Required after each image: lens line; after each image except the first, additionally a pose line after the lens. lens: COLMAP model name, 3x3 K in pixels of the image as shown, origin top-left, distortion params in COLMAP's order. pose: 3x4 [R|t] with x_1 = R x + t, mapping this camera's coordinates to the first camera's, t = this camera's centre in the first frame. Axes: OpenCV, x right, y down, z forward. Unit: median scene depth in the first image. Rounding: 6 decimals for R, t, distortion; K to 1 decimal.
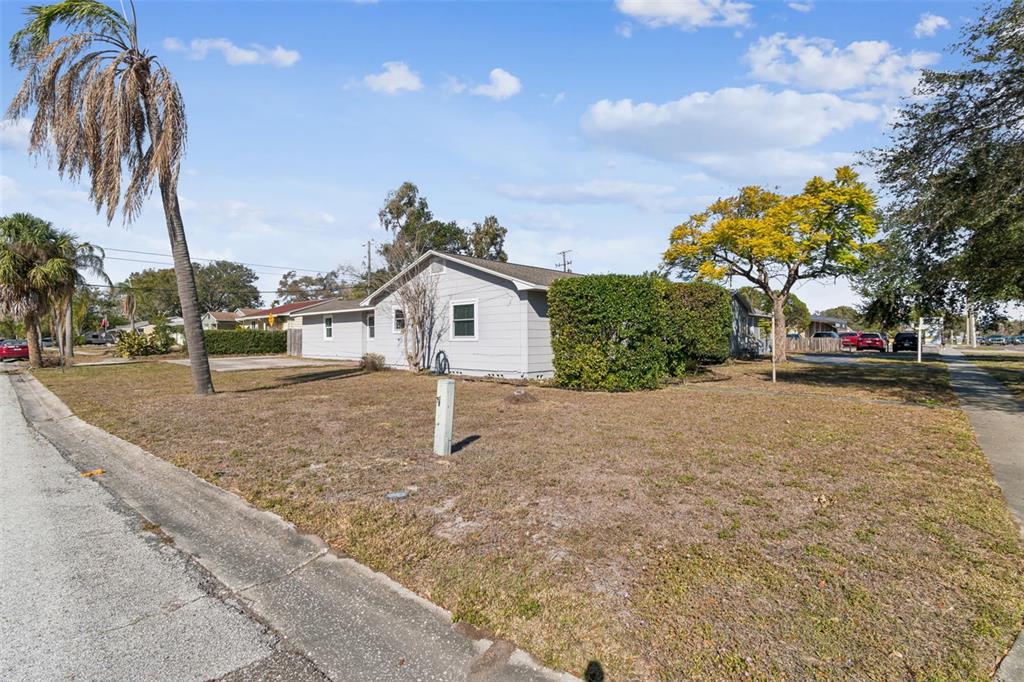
lens RADIAL K [[463.6, 0, 517.6], [0, 463.6, 335.0], [0, 0, 1]] dist [0.002010, -0.000020]
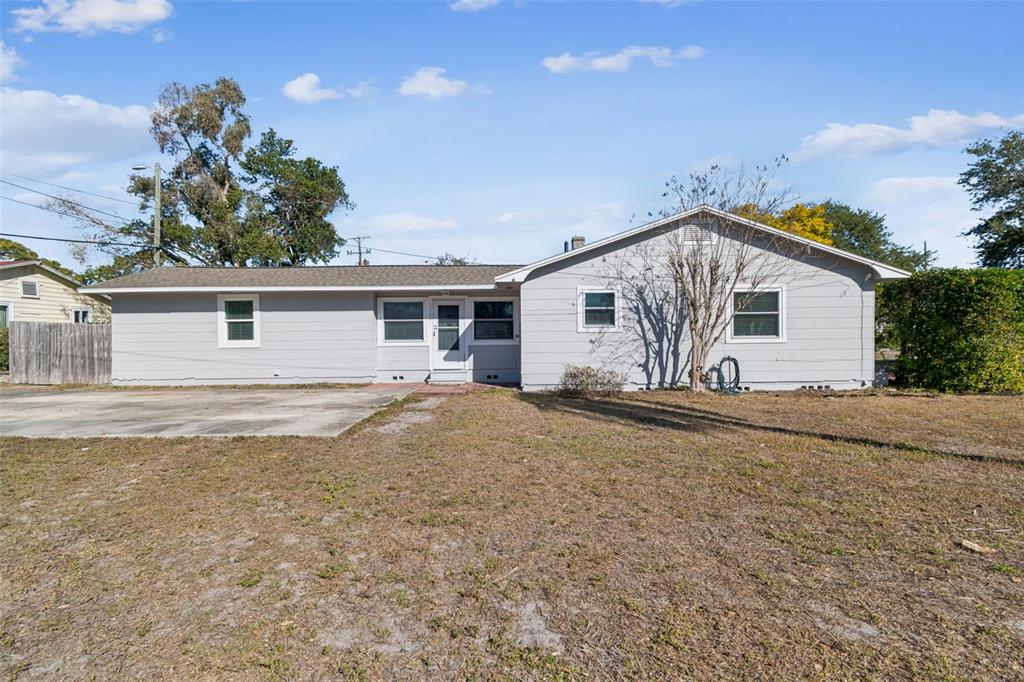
lens RADIAL K [[463.6, 0, 518.2], [0, 463.6, 346.3], [0, 0, 1]] dist [0.002010, -0.000020]
pose [[0.733873, -0.008192, 0.679237, -0.671771], [-0.000202, 0.999925, 0.012277, 0.007475], [-0.679287, -0.009147, 0.733816, 0.559994]]
